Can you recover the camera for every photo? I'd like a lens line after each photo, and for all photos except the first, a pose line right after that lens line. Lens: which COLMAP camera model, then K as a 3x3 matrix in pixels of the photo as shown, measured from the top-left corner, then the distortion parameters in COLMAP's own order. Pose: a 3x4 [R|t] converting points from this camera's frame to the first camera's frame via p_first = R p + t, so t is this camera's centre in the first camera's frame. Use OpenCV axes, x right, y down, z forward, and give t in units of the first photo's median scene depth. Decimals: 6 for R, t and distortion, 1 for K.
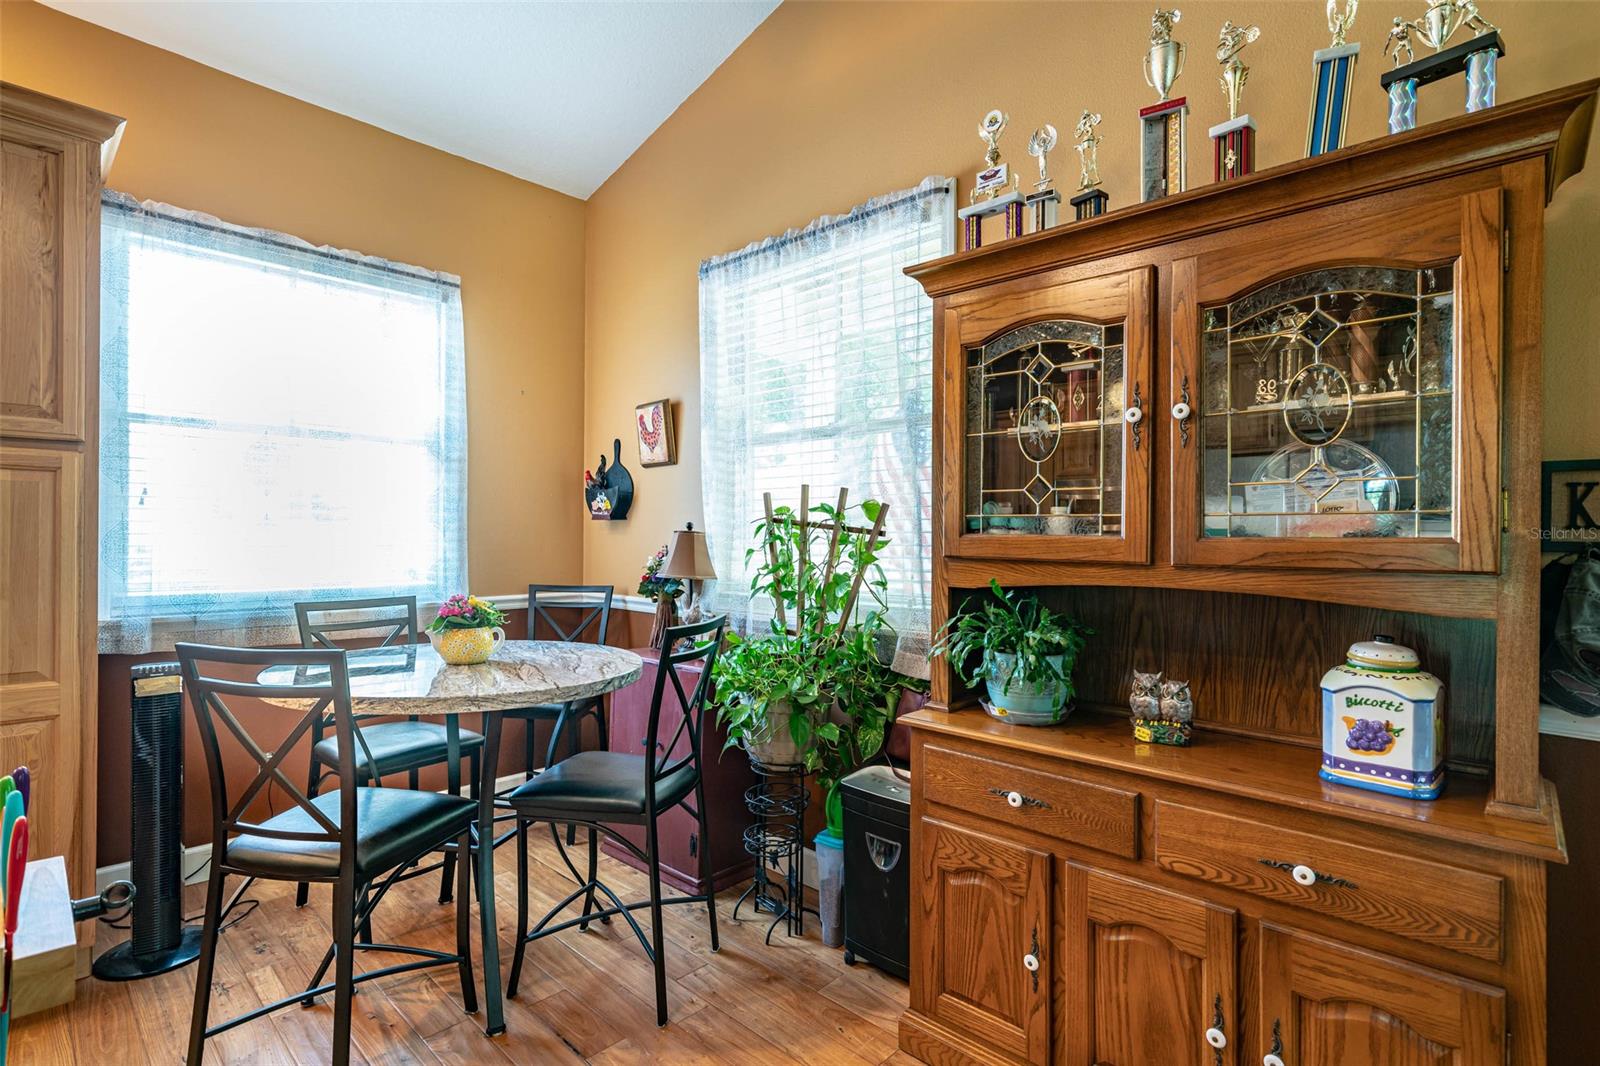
lens RADIAL K [[781.9, 0, 800.2], [0, 781.9, 541.5], [0, 0, 1]] dist [0.003355, 0.000127]
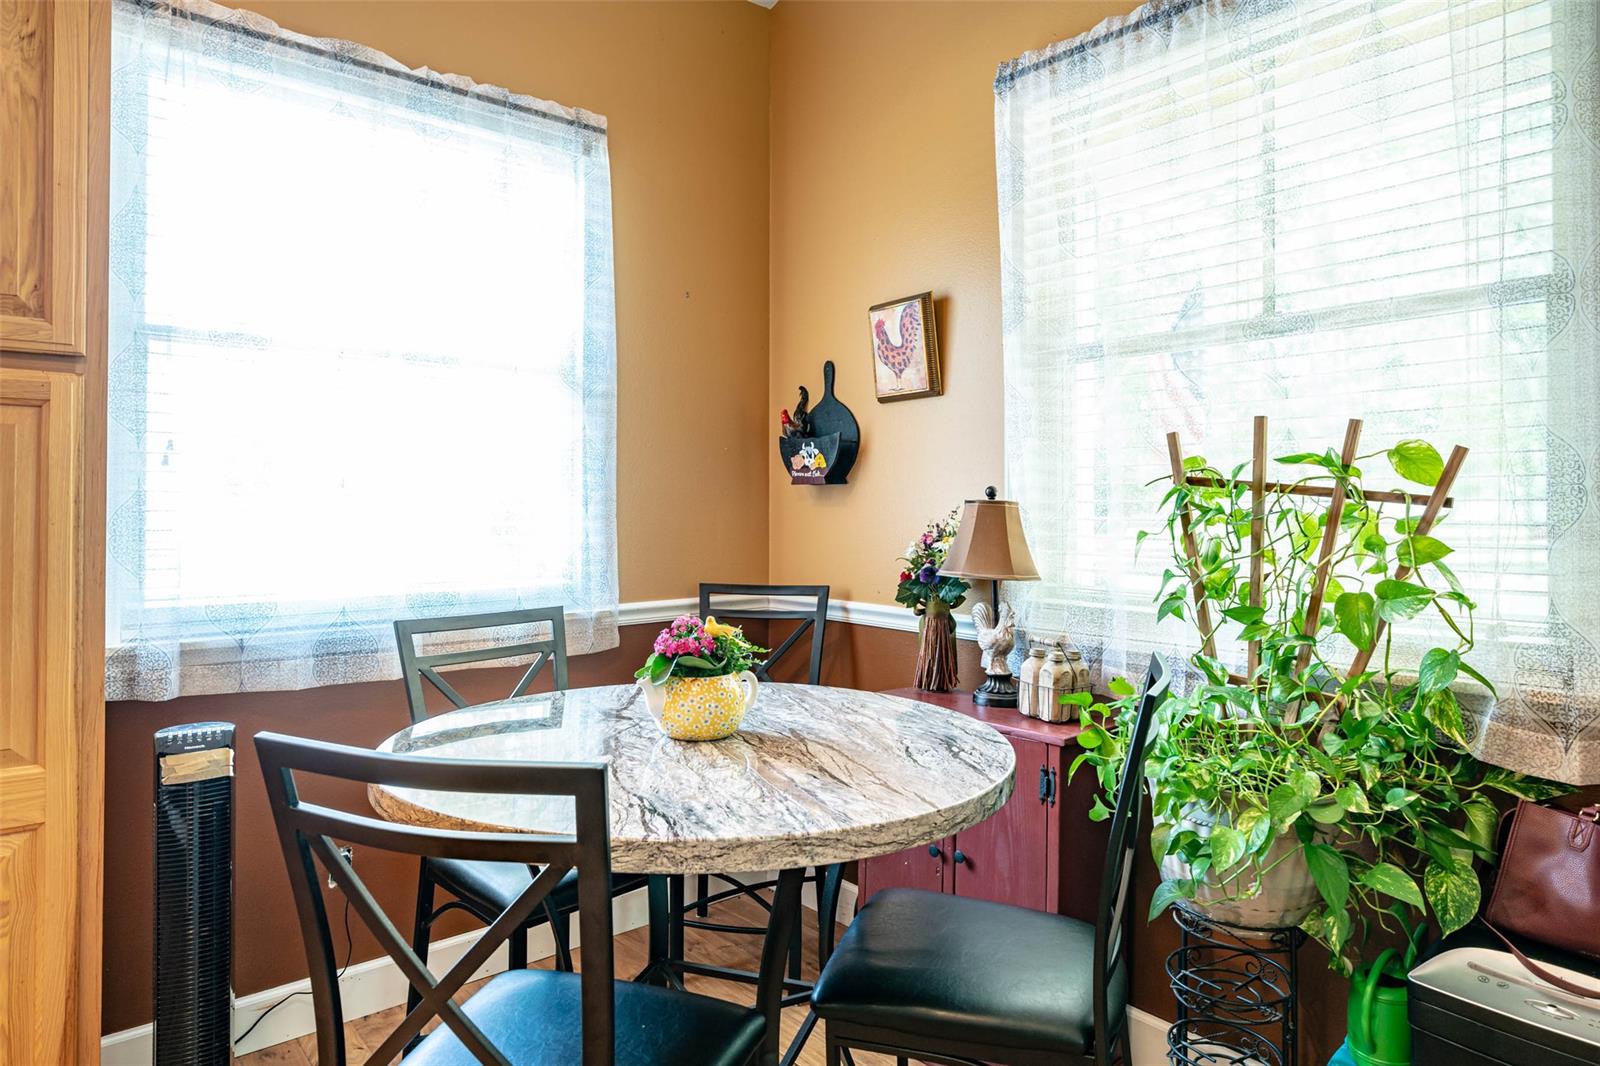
lens RADIAL K [[962.7, 0, 796.0], [0, 962.7, 501.6], [0, 0, 1]] dist [-0.001355, 0.002039]
pose [[0.994791, -0.006742, -0.101714, -0.237219], [0.005530, 0.999910, -0.012196, -0.004611], [0.101787, 0.011570, 0.994739, 0.258370]]
